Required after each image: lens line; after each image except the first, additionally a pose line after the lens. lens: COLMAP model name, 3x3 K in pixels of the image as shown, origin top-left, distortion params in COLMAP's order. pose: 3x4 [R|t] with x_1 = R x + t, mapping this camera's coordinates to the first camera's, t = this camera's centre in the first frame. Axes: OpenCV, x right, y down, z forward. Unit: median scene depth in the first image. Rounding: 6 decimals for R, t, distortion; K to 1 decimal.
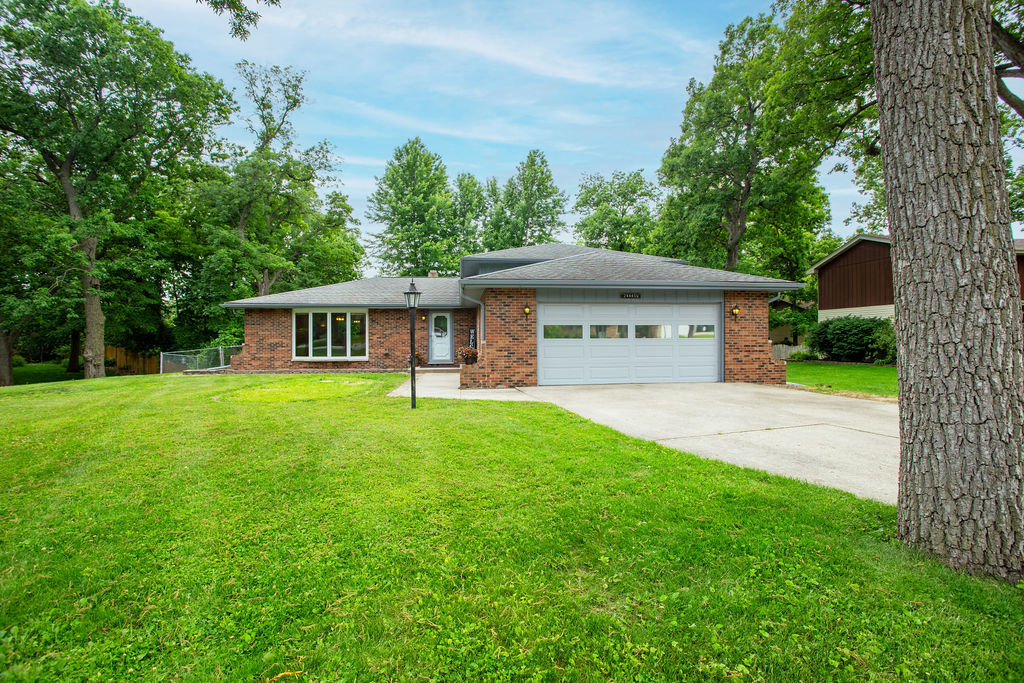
lens RADIAL K [[493.6, 0, 506.6], [0, 493.6, 341.3], [0, 0, 1]] dist [-0.002897, 0.000217]
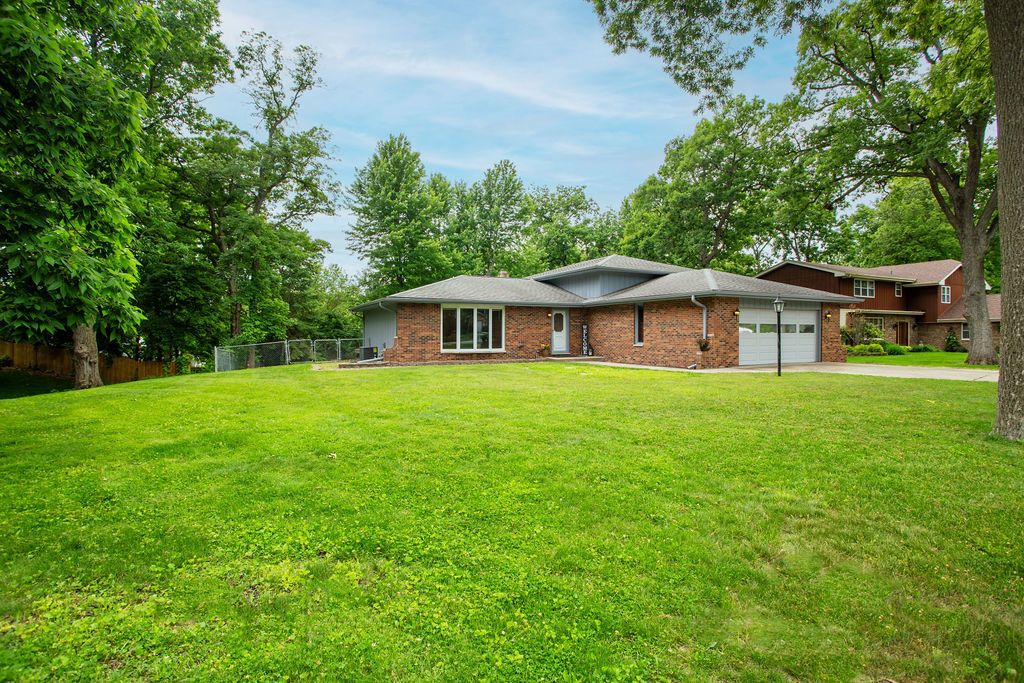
lens RADIAL K [[493.6, 0, 511.9], [0, 493.6, 338.6], [0, 0, 1]] dist [-0.002897, 0.000217]
pose [[0.941259, 0.000075, 0.337687, -0.637072], [-0.001088, 0.999995, 0.002812, 0.005241], [-0.337685, -0.003014, 0.941254, -0.053517]]
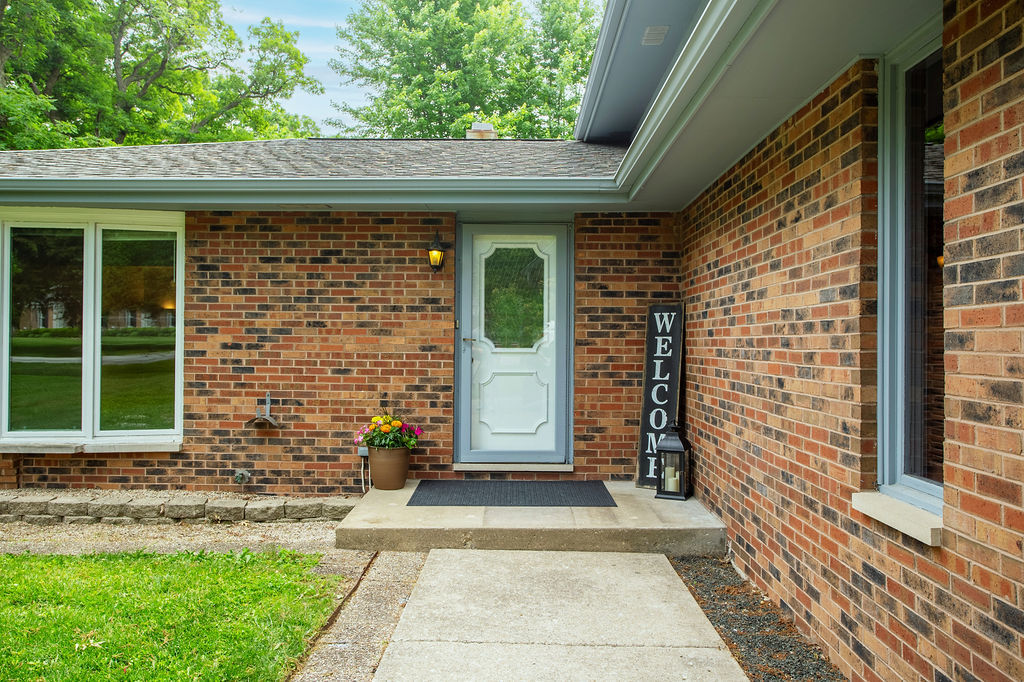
lens RADIAL K [[772.8, 0, 512.8], [0, 772.8, 342.5], [0, 0, 1]] dist [0.015167, 0.004236]
pose [[0.994475, 0.011801, -0.104308, -0.099747], [-0.012804, 0.999878, -0.008953, -0.007320], [0.104190, 0.010239, 0.994505, 0.670697]]
